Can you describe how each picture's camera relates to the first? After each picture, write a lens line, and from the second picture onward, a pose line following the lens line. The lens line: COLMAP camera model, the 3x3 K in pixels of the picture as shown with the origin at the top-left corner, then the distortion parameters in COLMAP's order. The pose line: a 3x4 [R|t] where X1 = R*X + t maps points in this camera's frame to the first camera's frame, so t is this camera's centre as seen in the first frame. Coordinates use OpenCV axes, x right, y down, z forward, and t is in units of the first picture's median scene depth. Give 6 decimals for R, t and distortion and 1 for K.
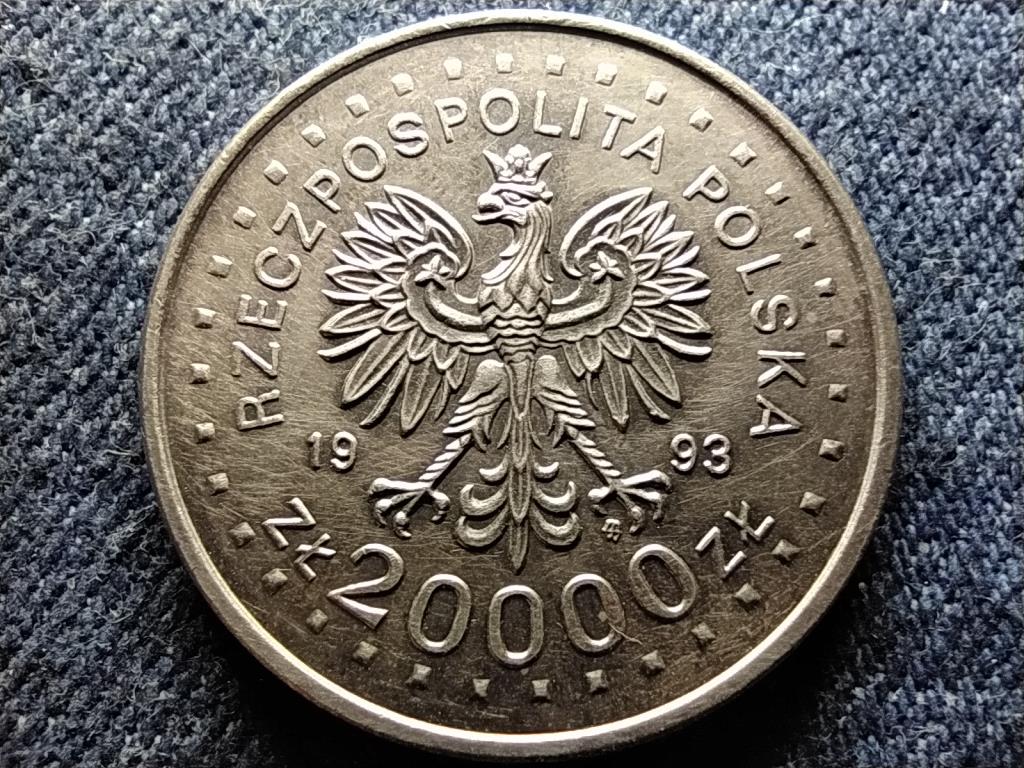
lens RADIAL K [[696.0, 0, 508.3], [0, 696.0, 411.2], [0, 0, 1]] dist [0.036606, -0.052251]
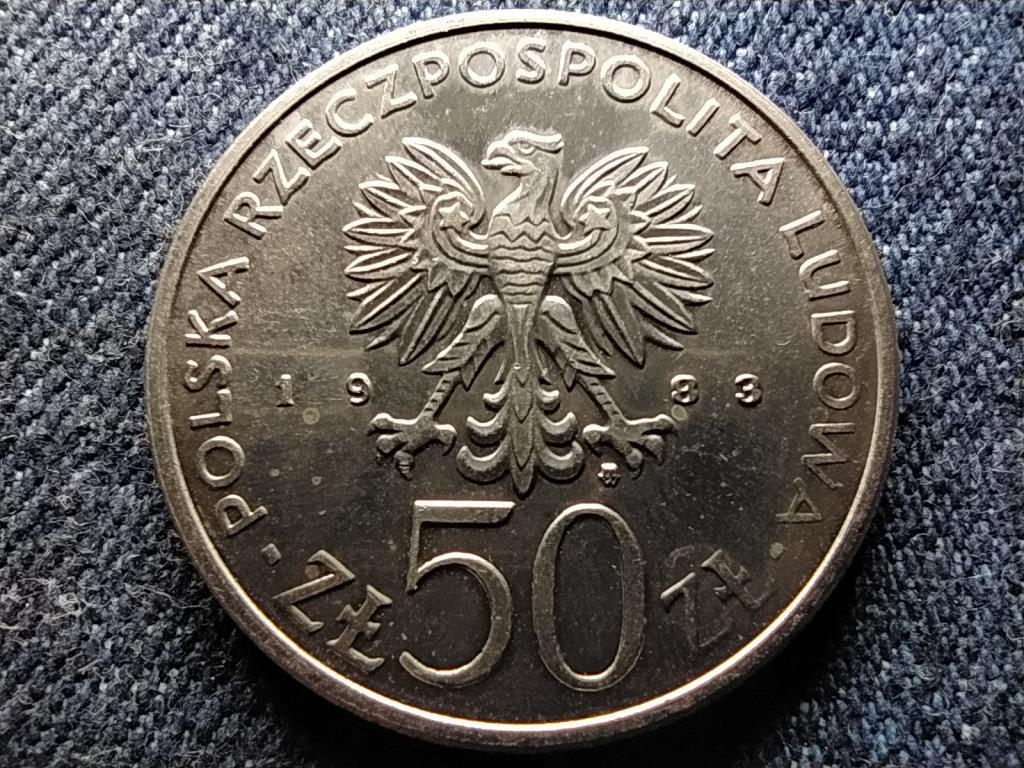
lens RADIAL K [[696.0, 0, 508.3], [0, 696.0, 411.2], [0, 0, 1]] dist [0.036606, -0.052251]
pose [[0.999781, -0.019586, 0.007340, 0.153939], [0.019661, 0.999754, -0.010250, -0.213504], [-0.007137, 0.010392, 0.999921, -0.010915]]
